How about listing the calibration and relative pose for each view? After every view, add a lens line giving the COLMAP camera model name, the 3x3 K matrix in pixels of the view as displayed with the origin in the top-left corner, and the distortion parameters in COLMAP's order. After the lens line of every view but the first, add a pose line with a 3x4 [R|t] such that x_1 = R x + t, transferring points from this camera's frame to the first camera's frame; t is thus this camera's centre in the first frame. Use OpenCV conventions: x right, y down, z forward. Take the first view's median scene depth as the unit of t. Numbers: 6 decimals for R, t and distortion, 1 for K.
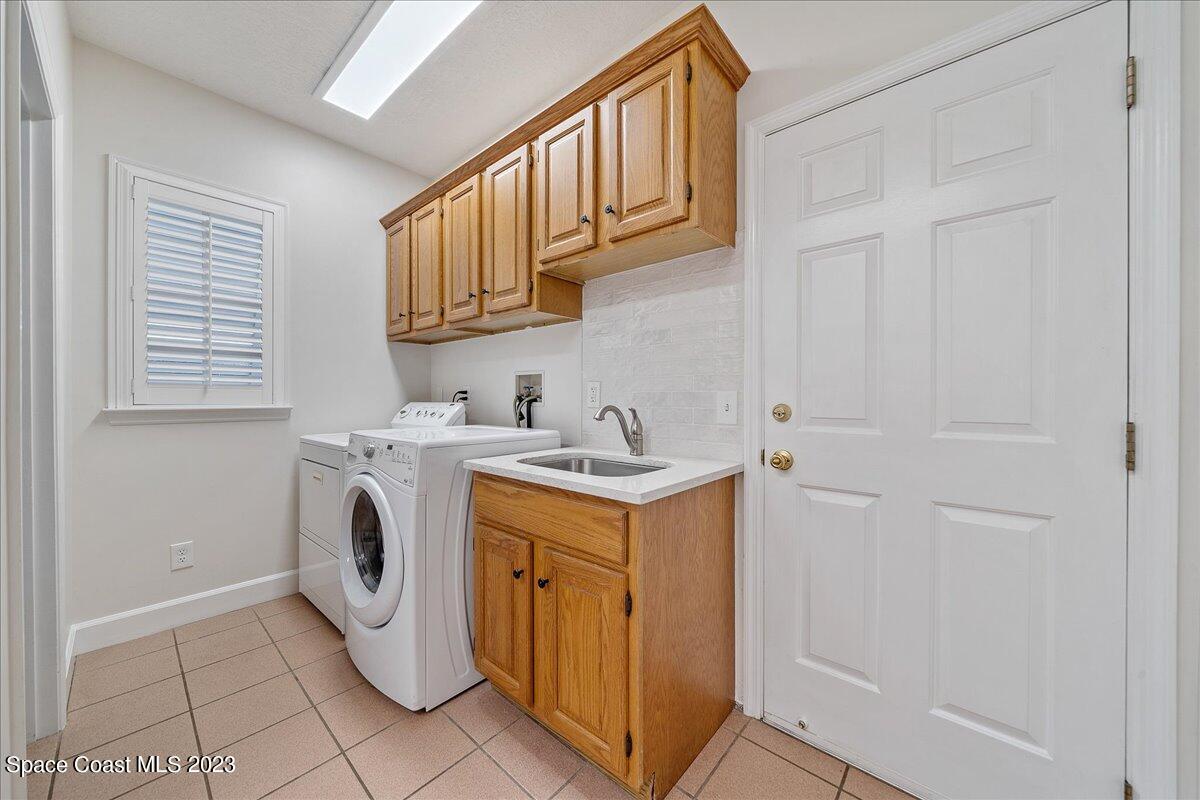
lens RADIAL K [[427.2, 0, 602.3], [0, 427.2, 398.2], [0, 0, 1]] dist [-0.008005, 0.000310]
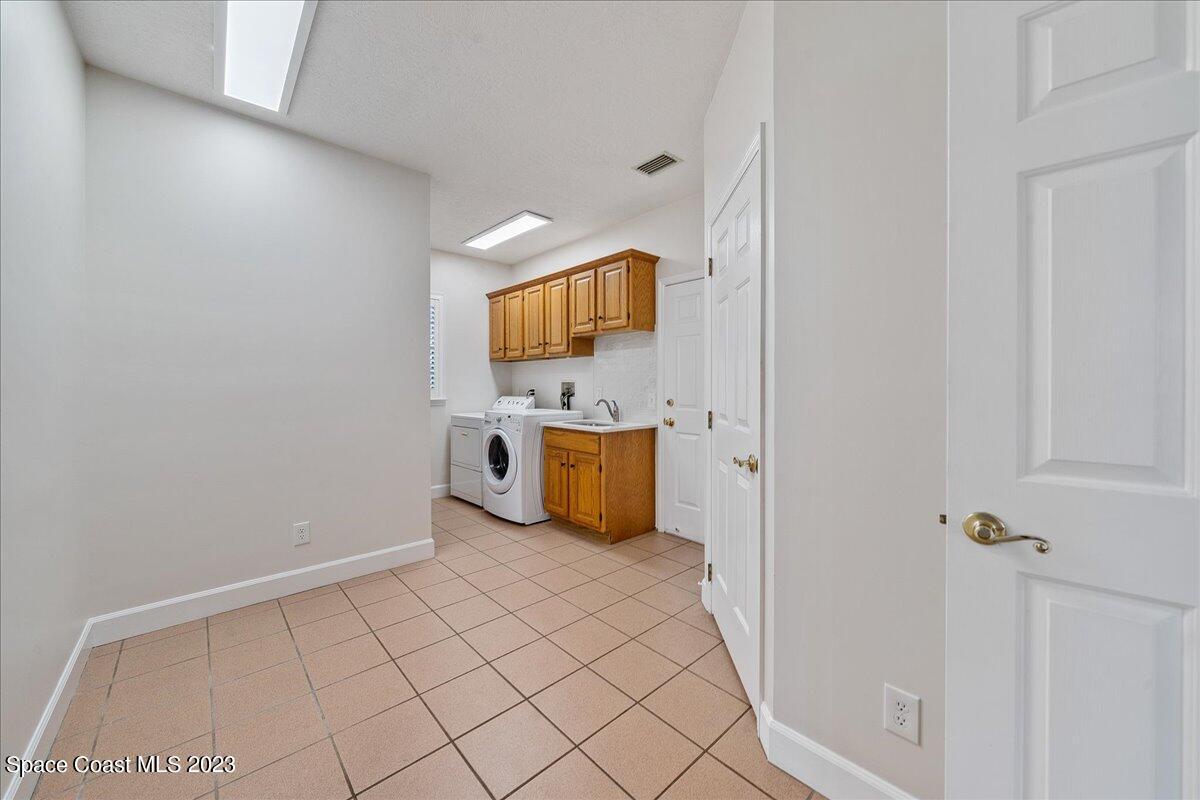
lens RADIAL K [[427.2, 0, 597.9], [0, 427.2, 391.6], [0, 0, 1]] dist [-0.008005, 0.000310]
pose [[0.993766, -0.000742, -0.111480, 0.262338], [0.001725, 0.999960, 0.008722, -0.045486], [0.111469, -0.008860, 0.993728, -1.341758]]
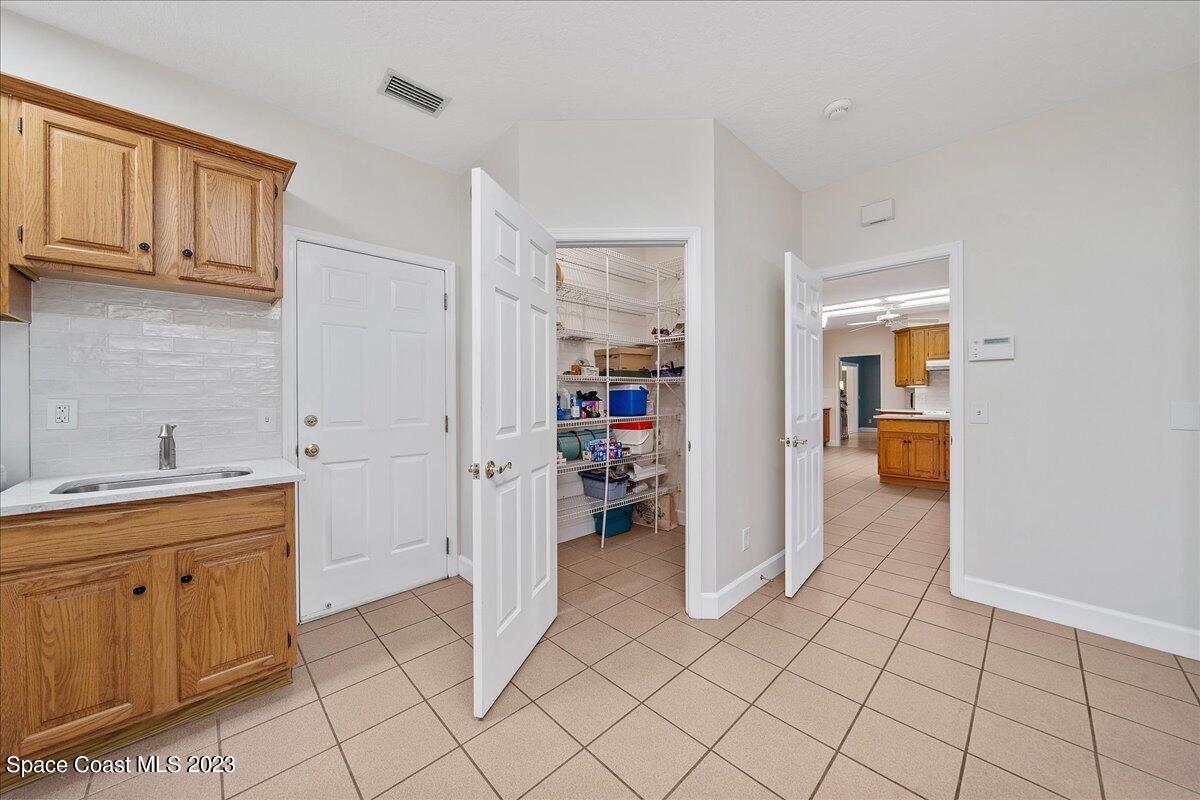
lens RADIAL K [[427.2, 0, 593.8], [0, 427.2, 396.4], [0, 0, 1]] dist [-0.008005, 0.000310]
pose [[0.103654, -0.010461, 0.994558, -0.970363], [0.005028, 0.999937, 0.009993, -0.061077], [-0.994601, 0.003965, 0.103700, -0.196761]]
